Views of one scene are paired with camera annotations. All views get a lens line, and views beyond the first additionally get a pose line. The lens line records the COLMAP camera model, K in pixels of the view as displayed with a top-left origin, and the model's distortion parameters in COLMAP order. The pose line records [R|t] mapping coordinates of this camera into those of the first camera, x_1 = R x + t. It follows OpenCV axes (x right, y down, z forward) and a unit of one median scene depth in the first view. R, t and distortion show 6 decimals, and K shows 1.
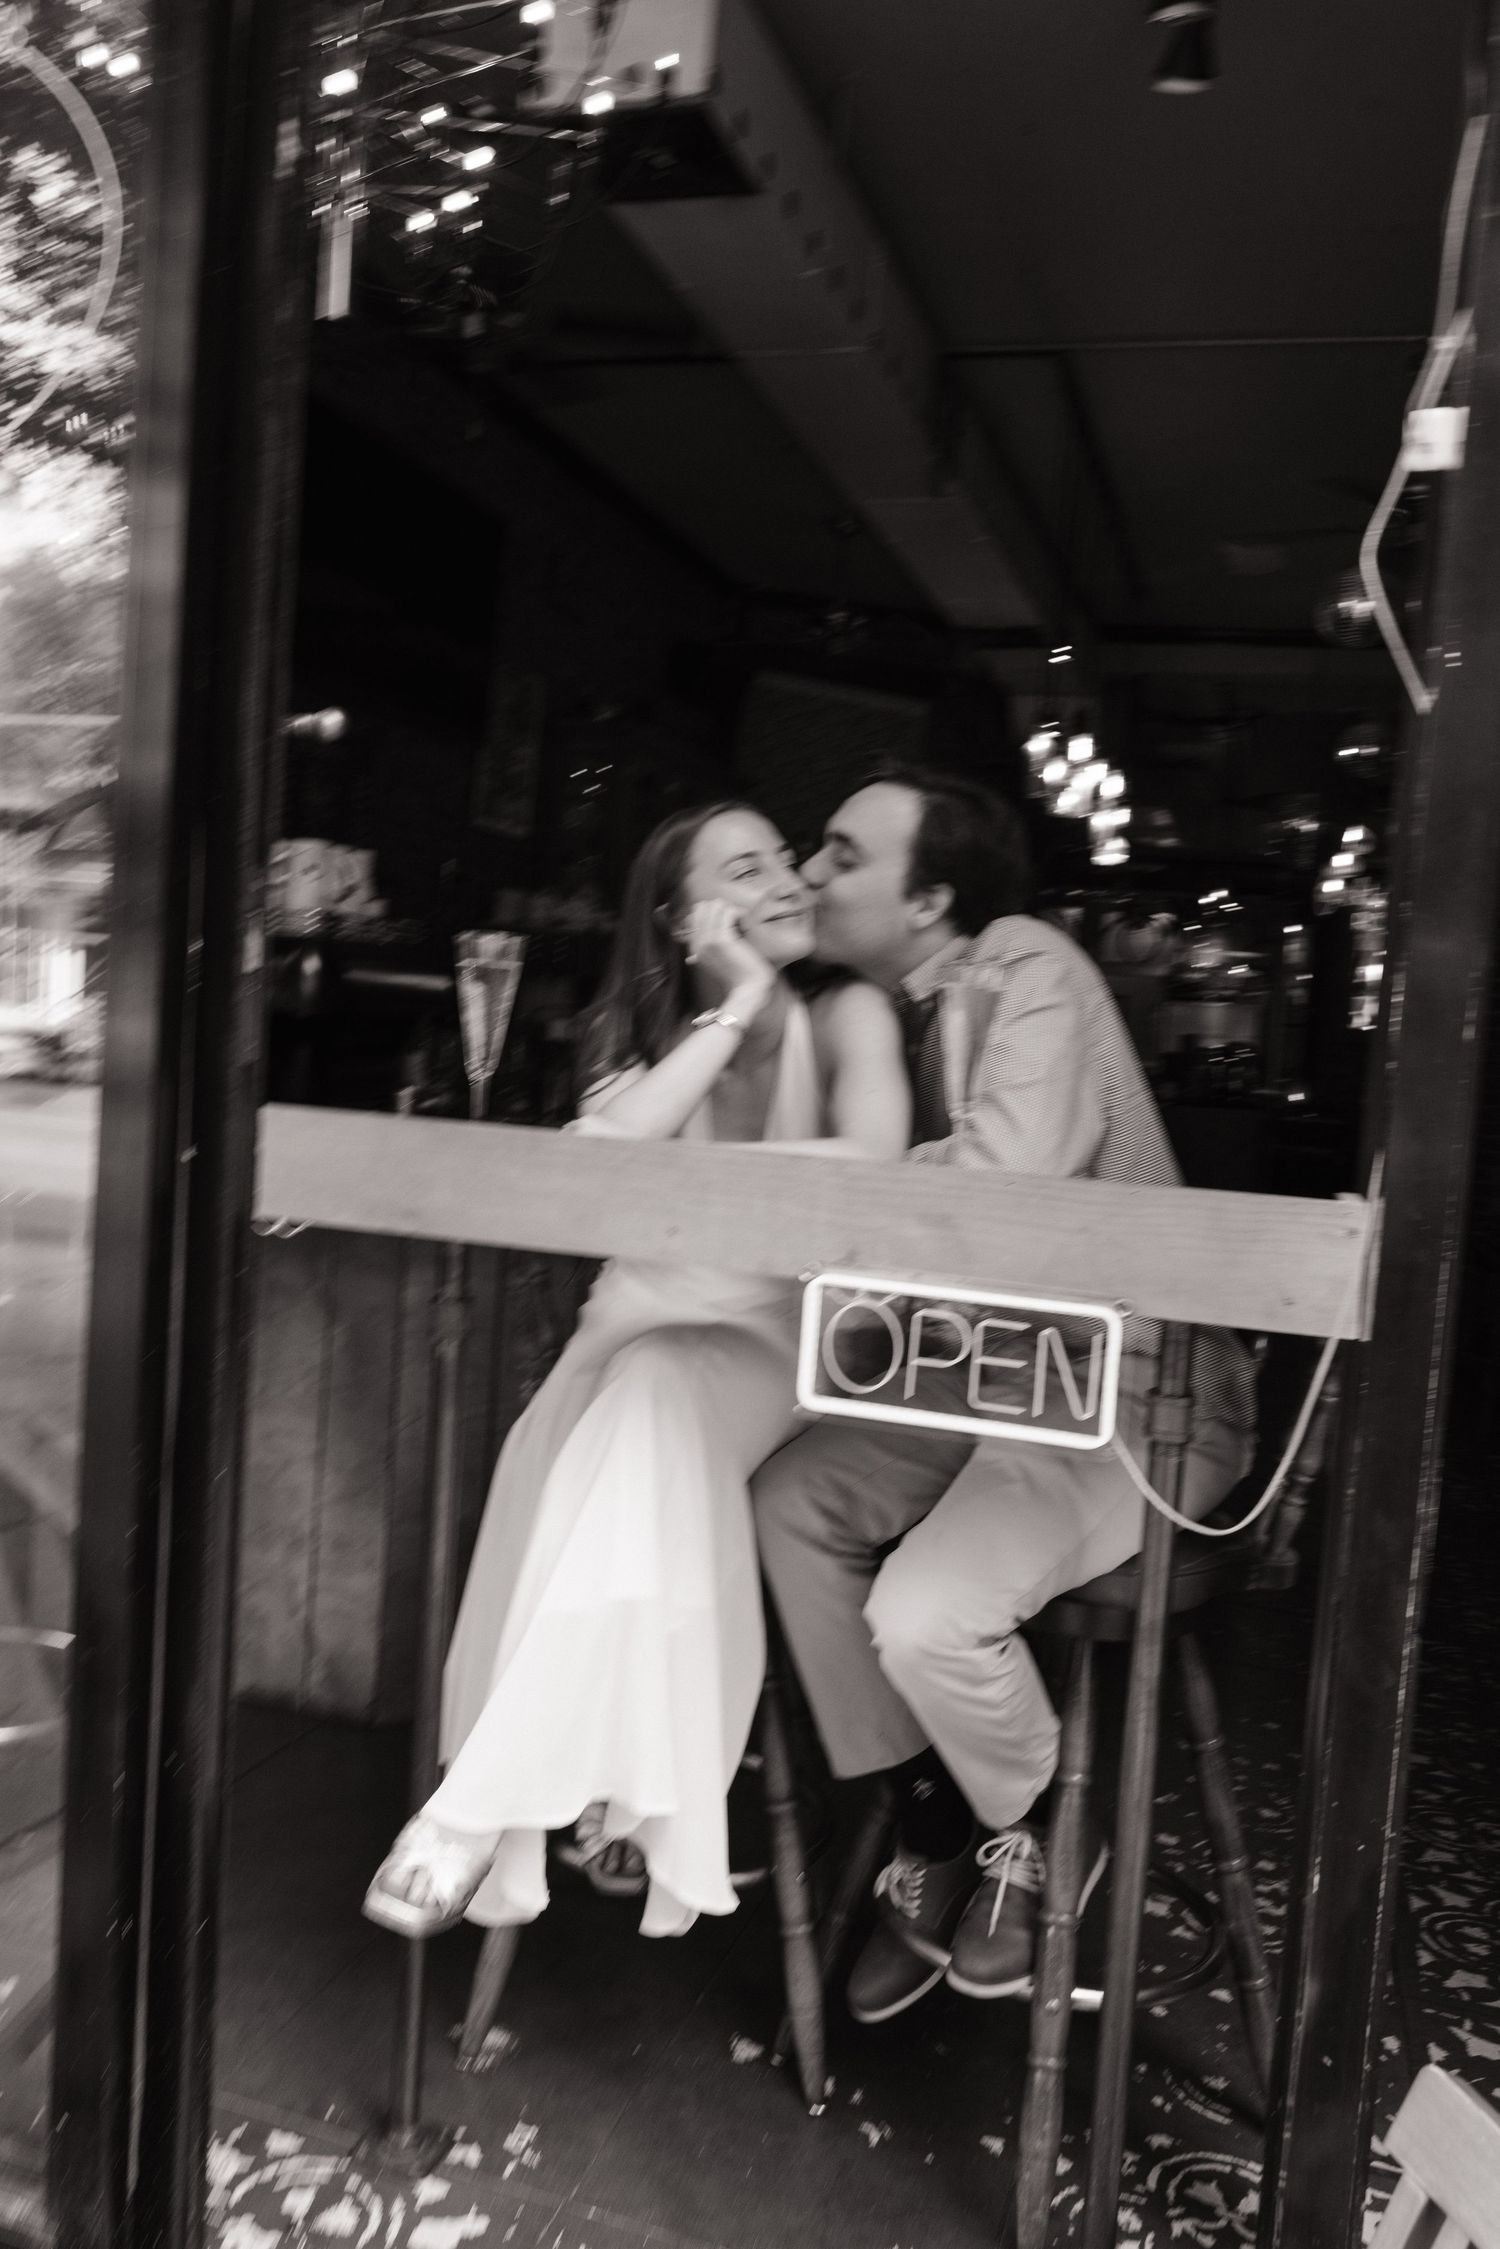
lens RADIAL K [[1731.2, 0, 748.3], [0, 1731.2, 1014.9], [0, 0, 1]] dist [0.002448, 0.000393]
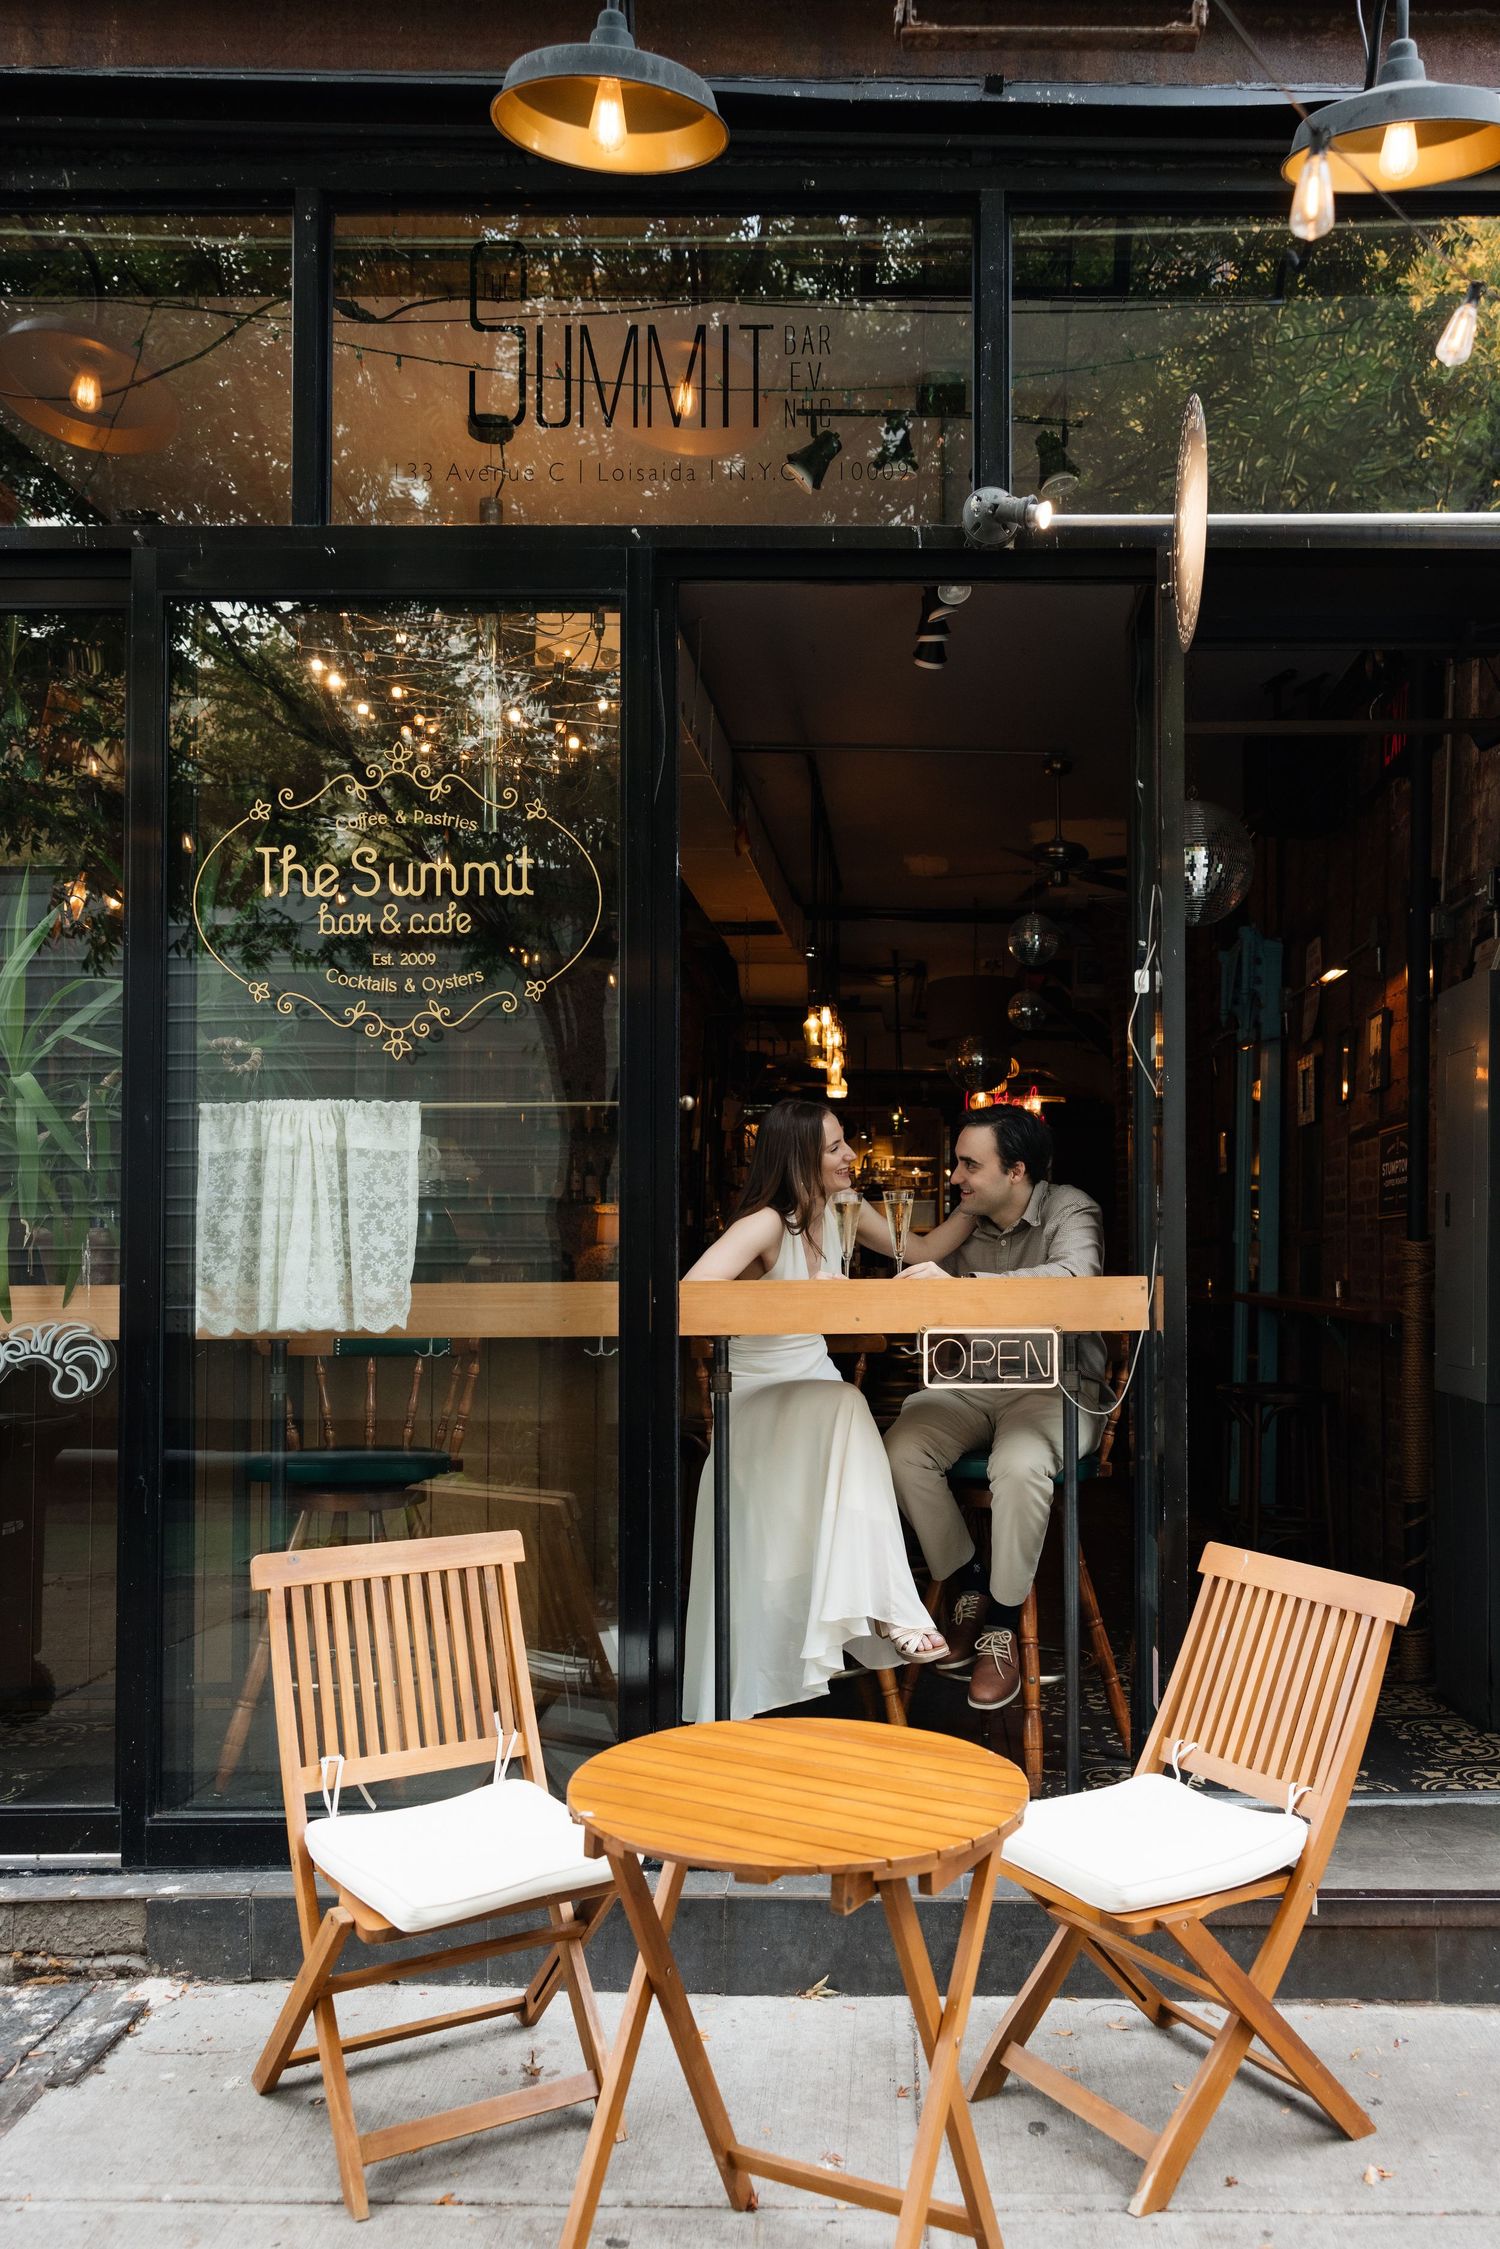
lens RADIAL K [[1821.2, 0, 750.0], [0, 1821.2, 1124.5], [0, 0, 1]] dist [0.009845, 0.008317]
pose [[0.971933, -0.073488, 0.223486, -0.736647], [0.087183, 0.994833, -0.052031, -0.022215], [-0.218507, 0.070055, 0.973317, -1.395536]]
